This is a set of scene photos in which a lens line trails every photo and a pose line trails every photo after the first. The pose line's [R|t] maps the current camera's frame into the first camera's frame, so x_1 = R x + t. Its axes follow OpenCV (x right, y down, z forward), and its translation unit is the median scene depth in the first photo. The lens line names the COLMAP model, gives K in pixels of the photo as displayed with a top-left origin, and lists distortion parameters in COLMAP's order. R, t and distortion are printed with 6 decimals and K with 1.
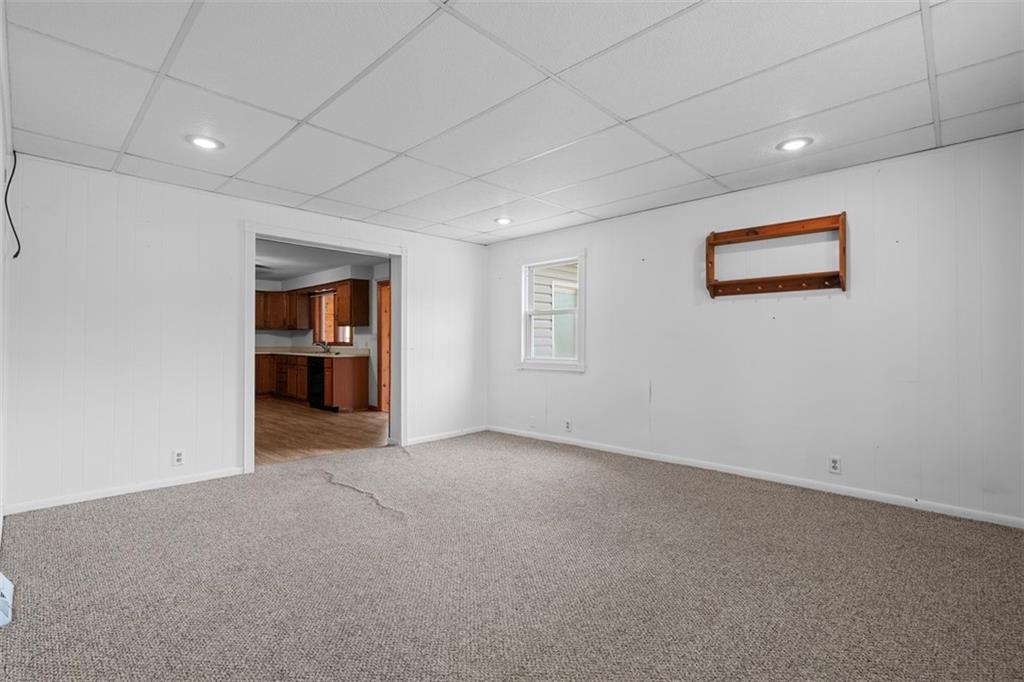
lens RADIAL K [[469.9, 0, 509.8], [0, 469.9, 337.8], [0, 0, 1]] dist [0.001895, -0.000565]
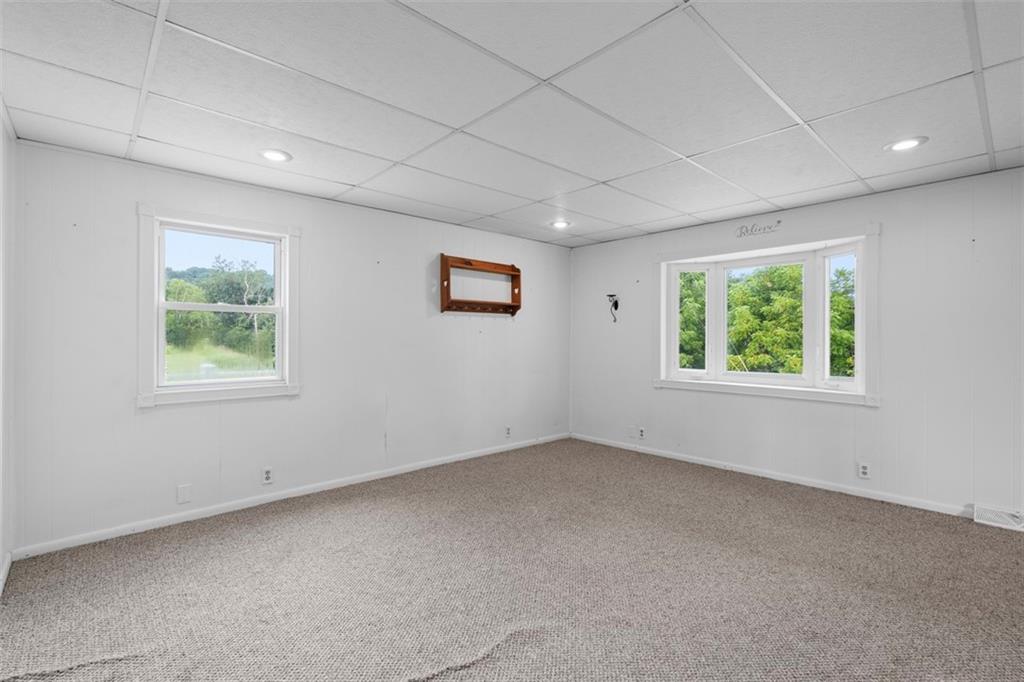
lens RADIAL K [[469.9, 0, 514.0], [0, 469.9, 340.6], [0, 0, 1]] dist [0.001895, -0.000565]
pose [[0.052885, -0.001560, 0.998599, -0.719881], [-0.008219, 0.999964, 0.001998, -0.020695], [-0.998567, -0.008313, 0.052870, 0.806249]]
